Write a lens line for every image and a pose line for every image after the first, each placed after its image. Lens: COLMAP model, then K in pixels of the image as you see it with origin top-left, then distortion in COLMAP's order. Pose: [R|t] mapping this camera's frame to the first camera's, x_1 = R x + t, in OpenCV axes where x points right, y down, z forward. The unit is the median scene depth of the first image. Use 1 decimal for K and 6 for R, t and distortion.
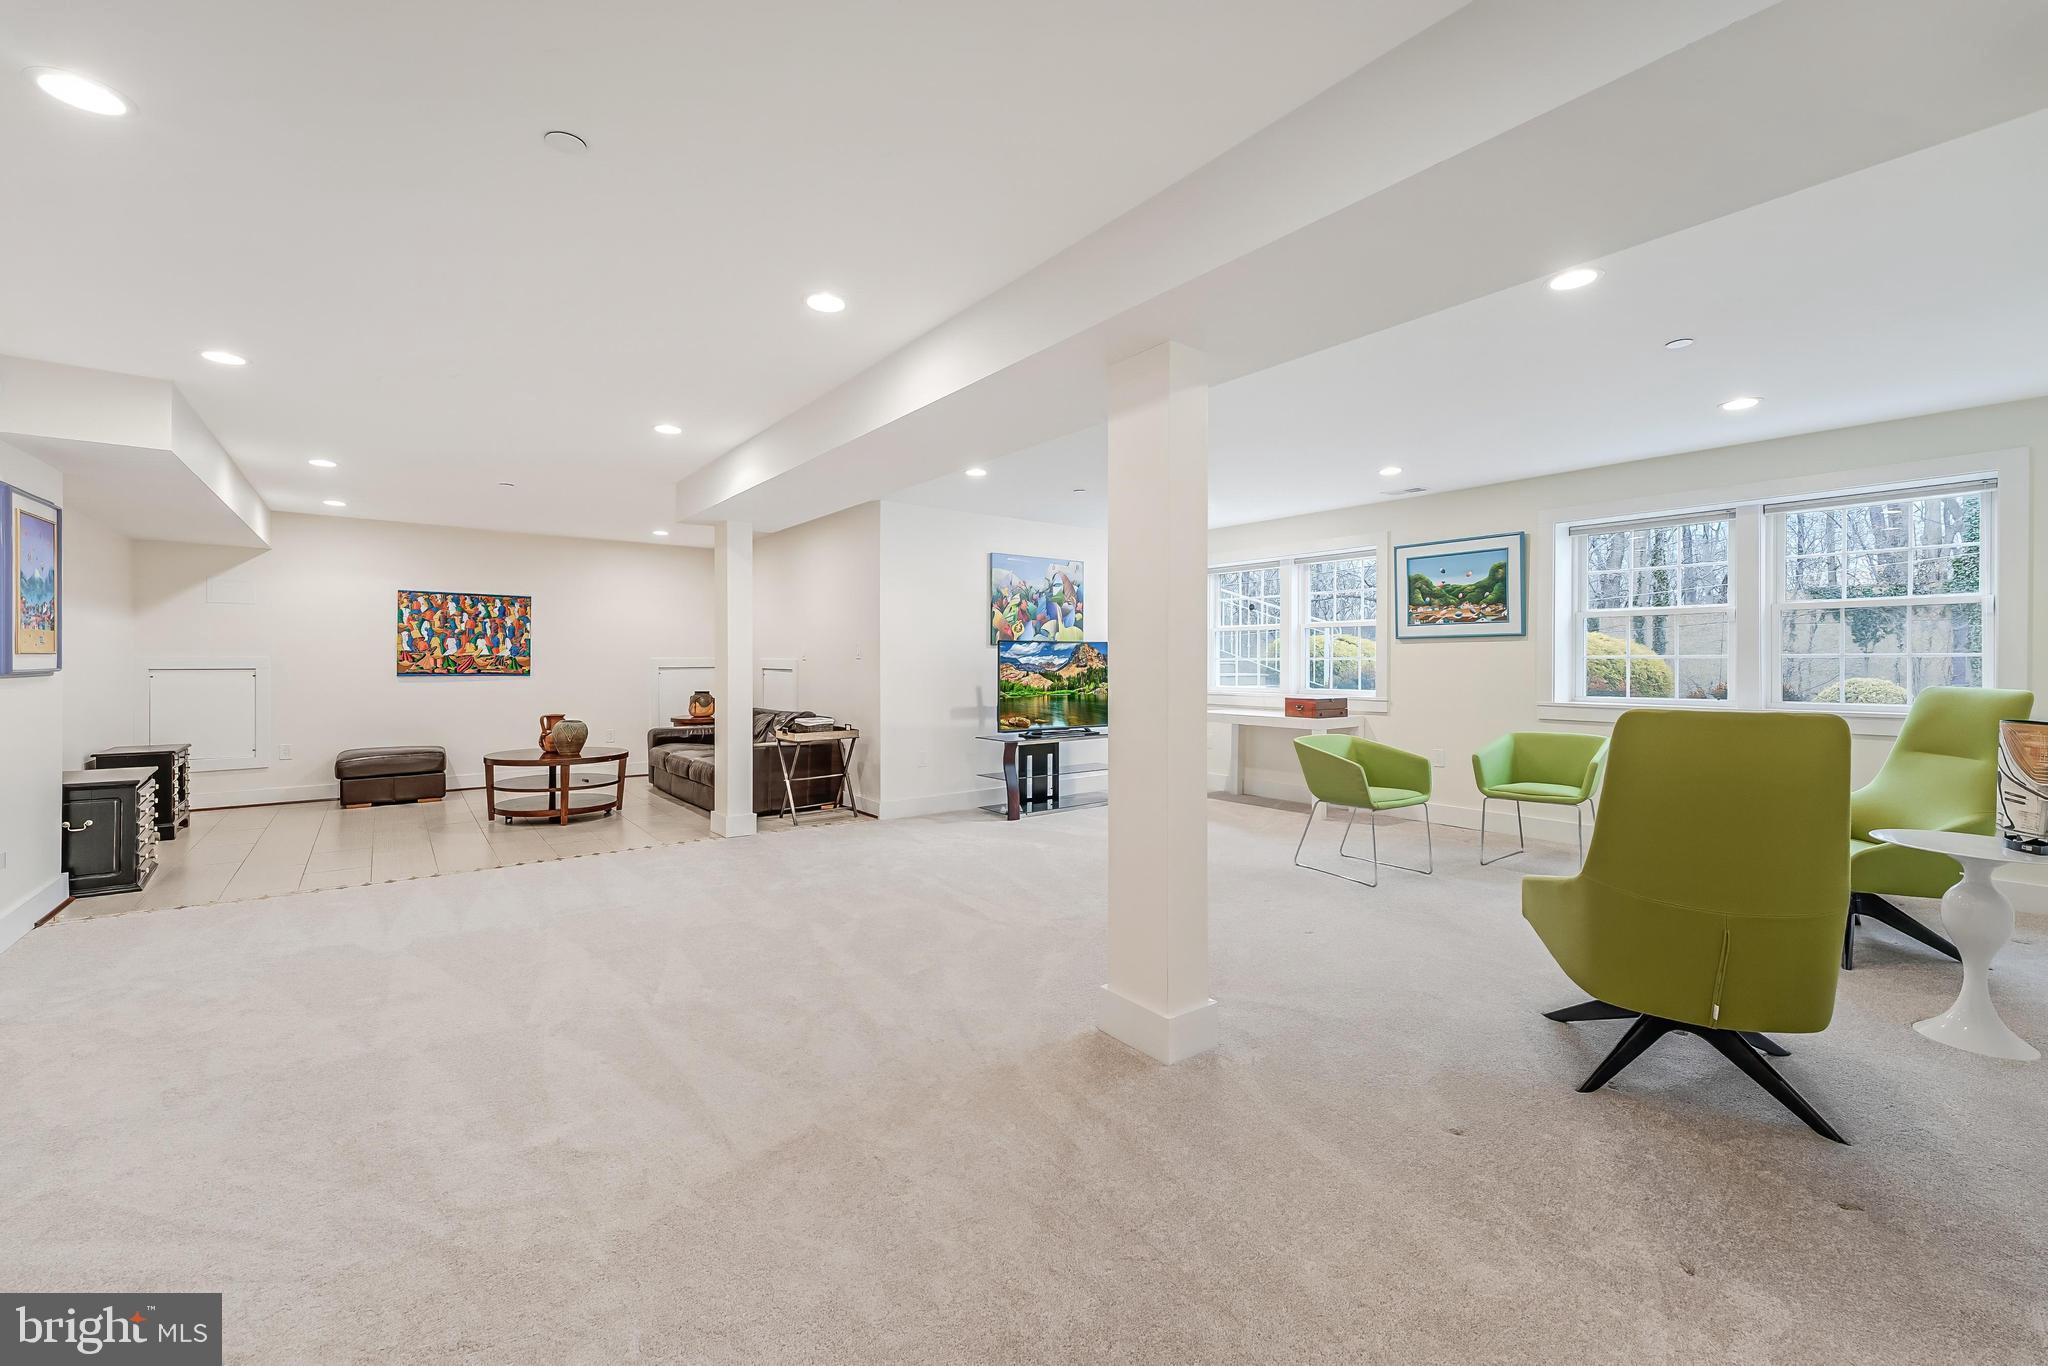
lens RADIAL K [[825.6, 0, 1015.0], [0, 825.6, 667.8], [0, 0, 1]] dist [0.003620, -0.000436]
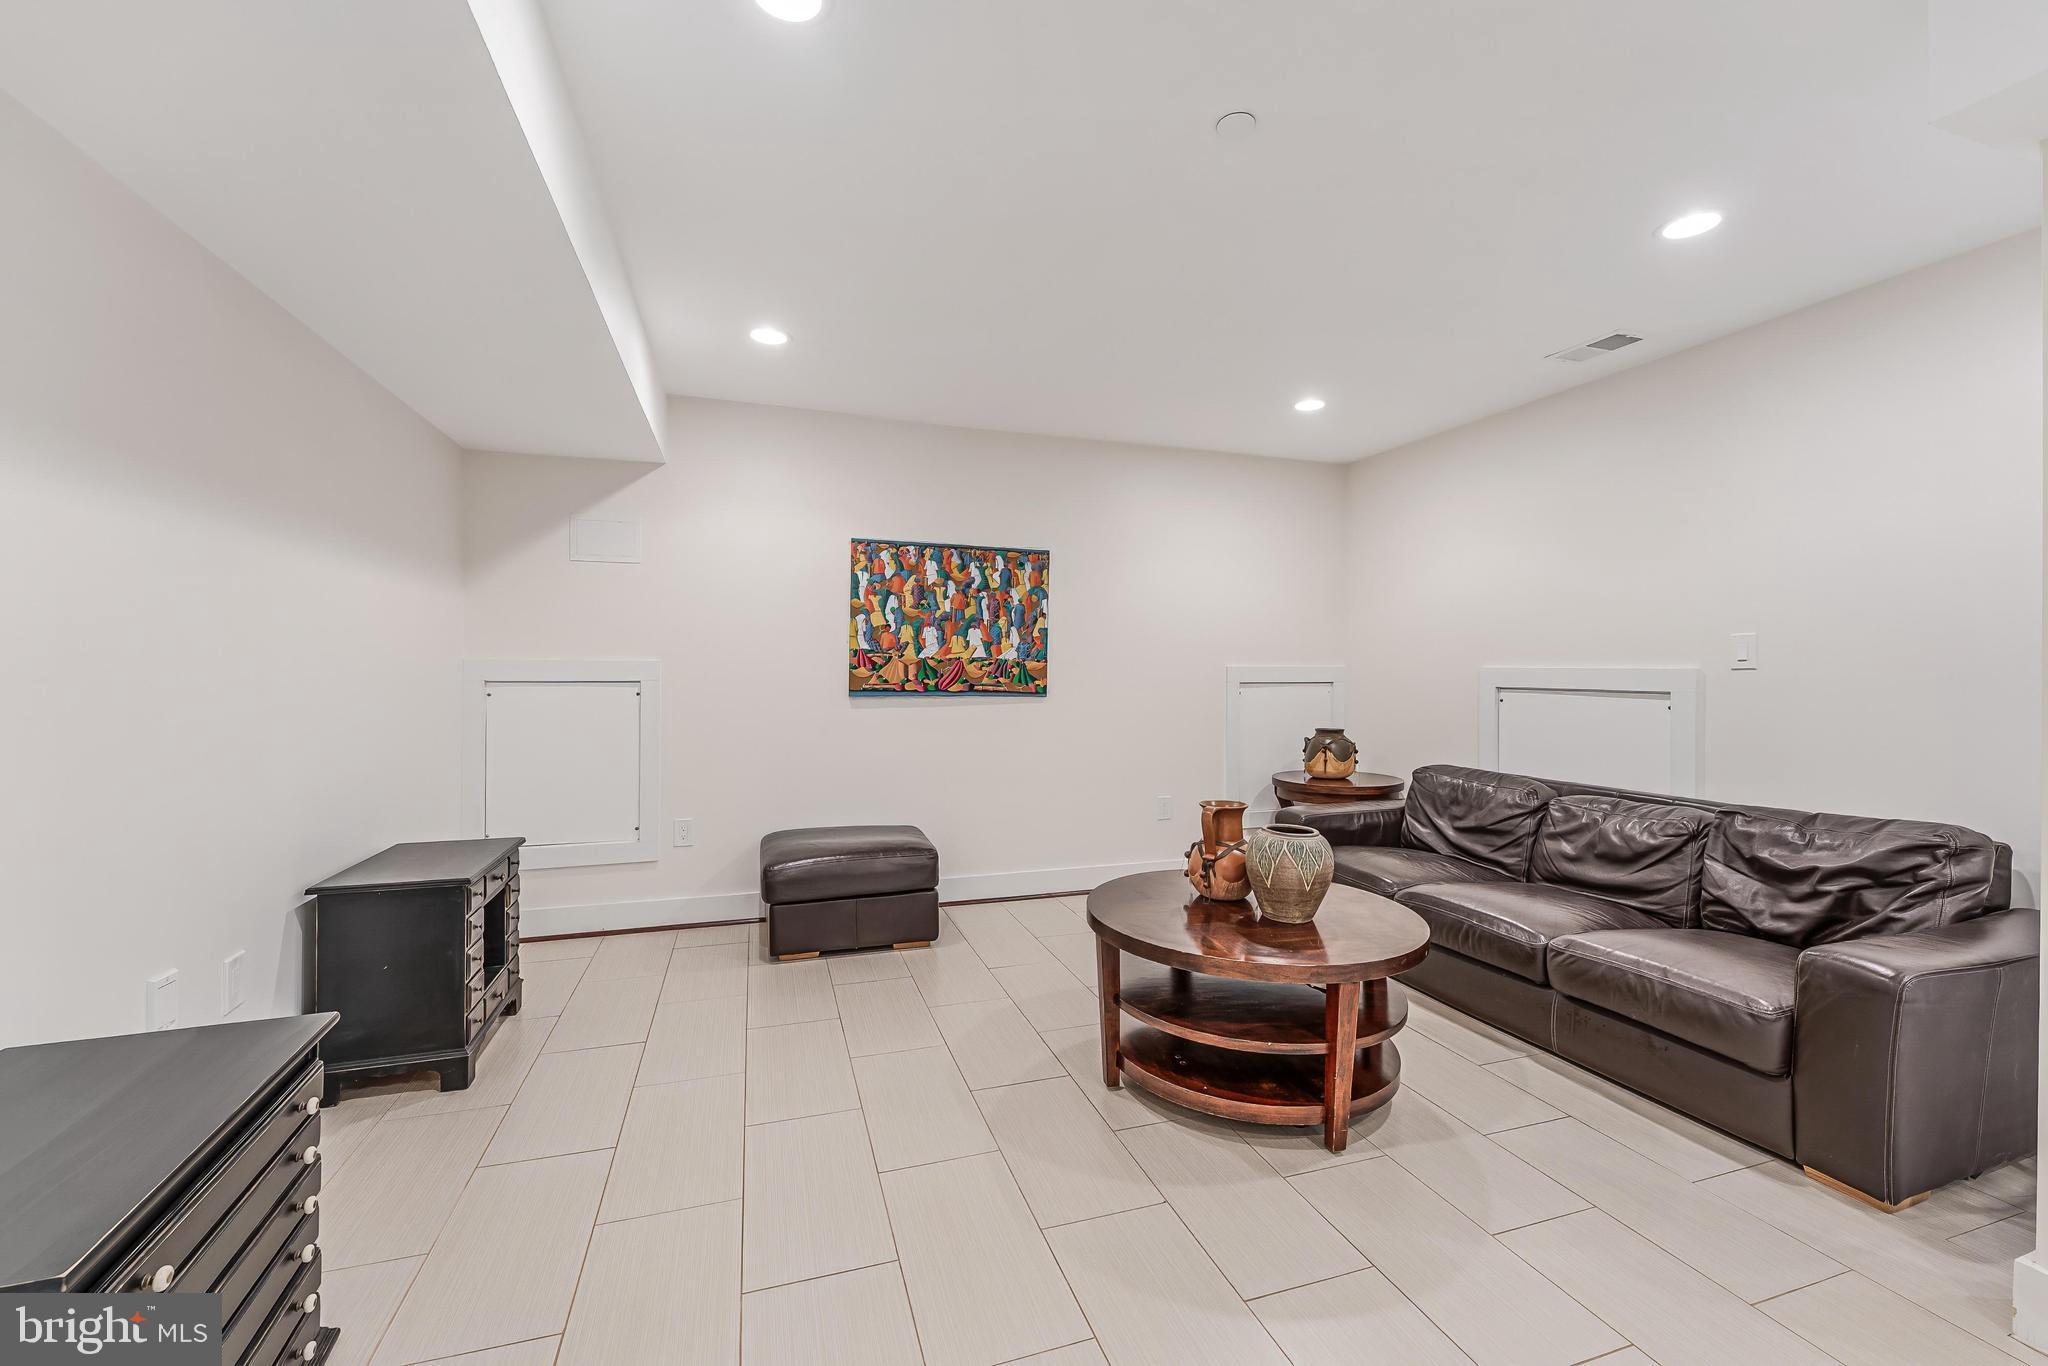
lens RADIAL K [[825.6, 0, 1032.8], [0, 825.6, 675.0], [0, 0, 1]] dist [0.003620, -0.000436]
pose [[0.947681, 0.006623, -0.319151, -0.458180], [-0.007714, 0.999968, -0.002154, -0.003462], [0.319126, 0.004504, 0.947701, 0.522441]]
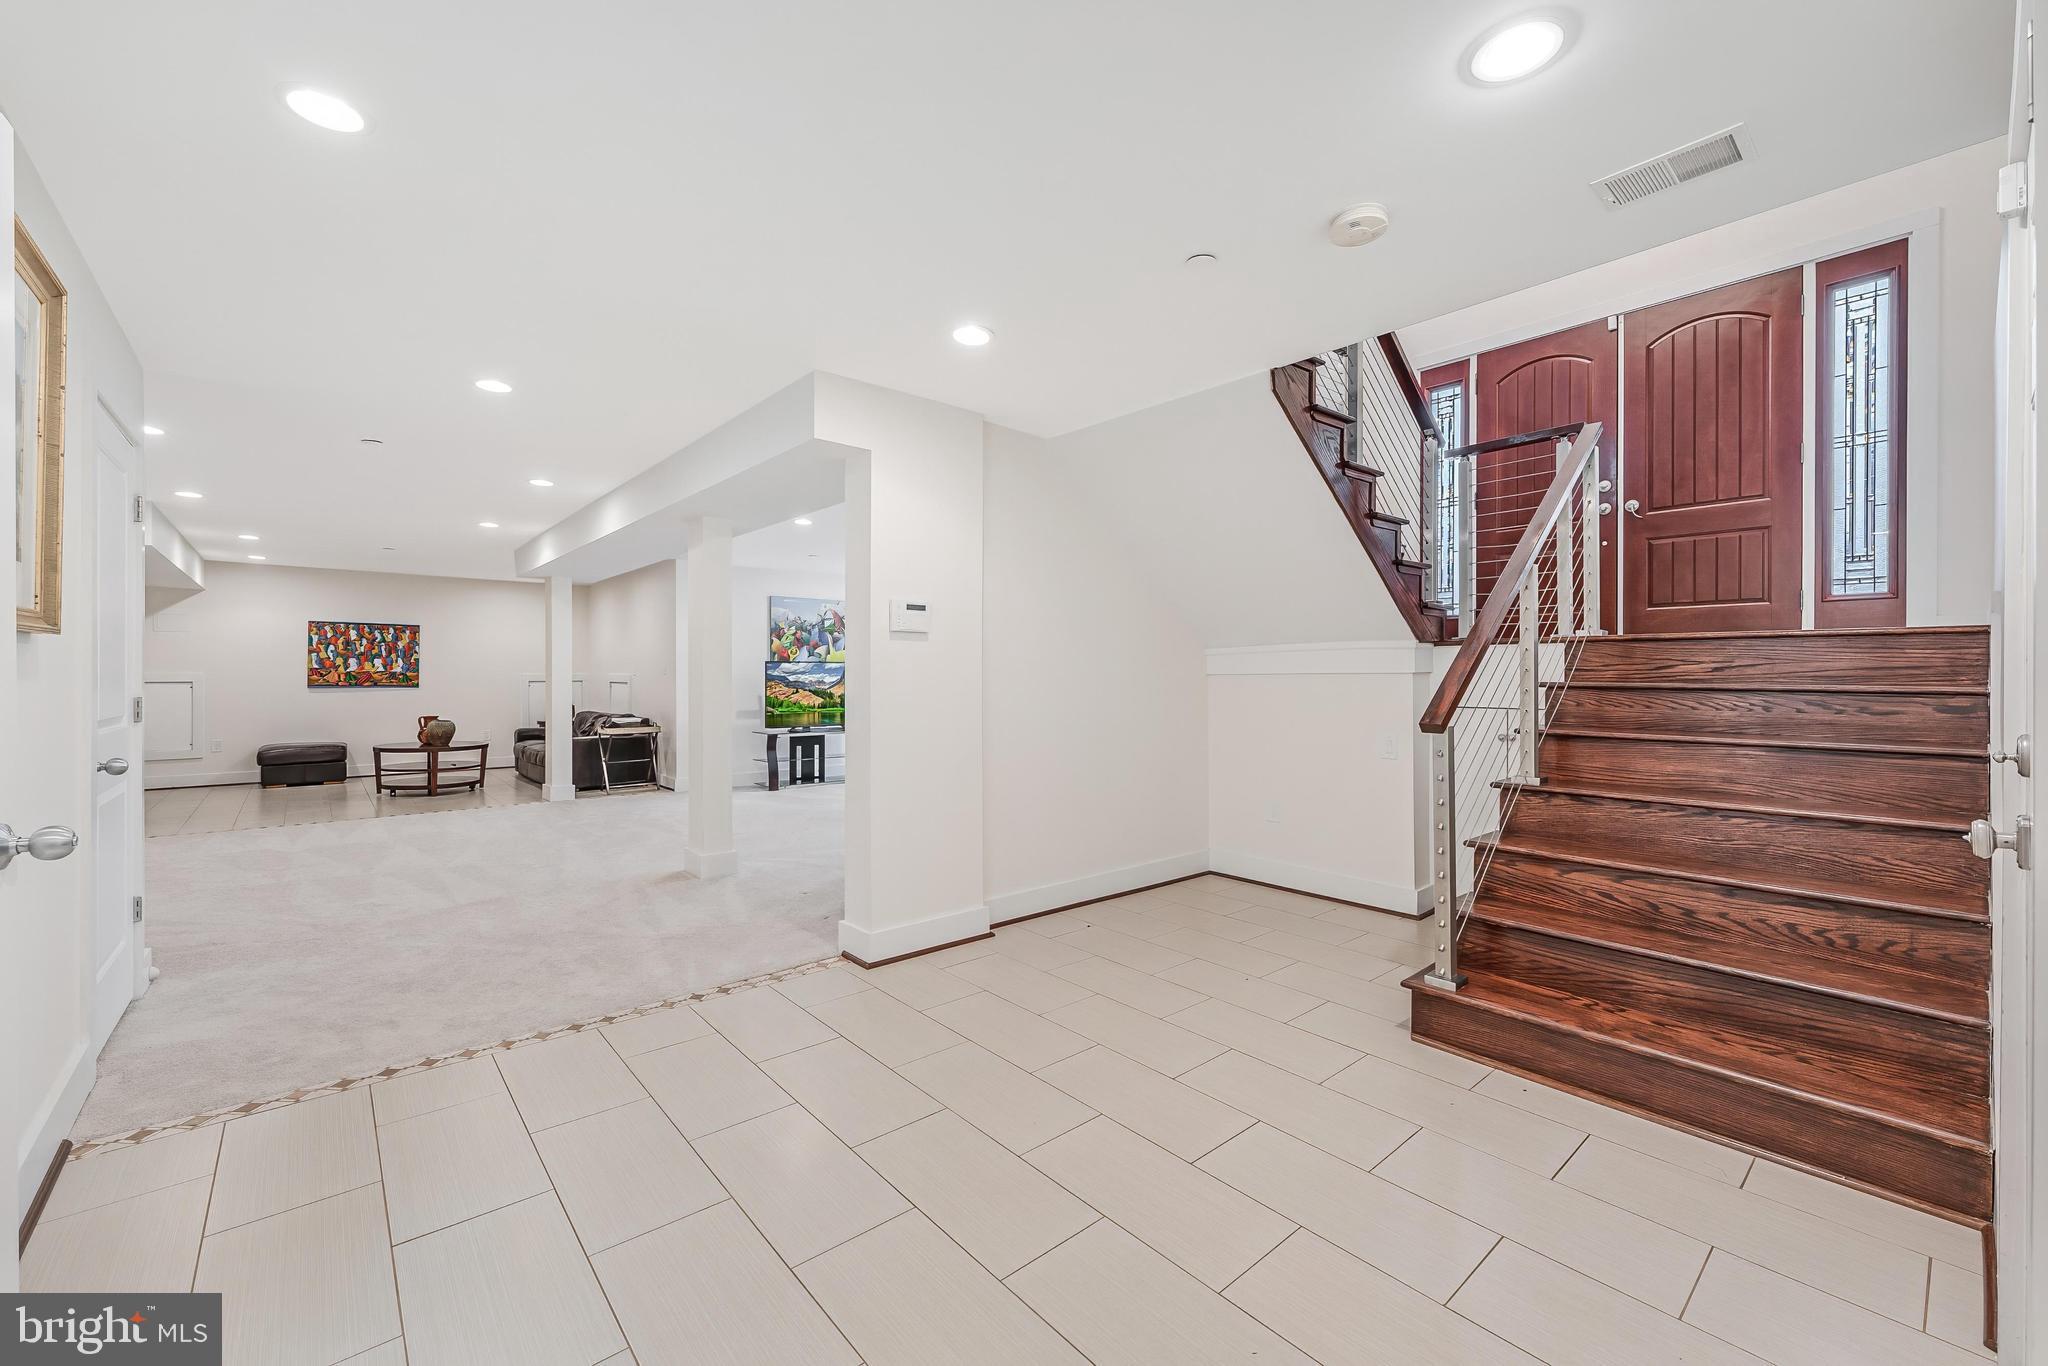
lens RADIAL K [[825.6, 0, 1025.5], [0, 825.6, 682.5], [0, 0, 1]] dist [0.003620, -0.000436]
pose [[0.997930, -0.000450, 0.064310, 0.286063], [0.000394, 1.000000, 0.000875, 0.001409], [-0.064310, -0.000847, 0.997930, -0.358715]]
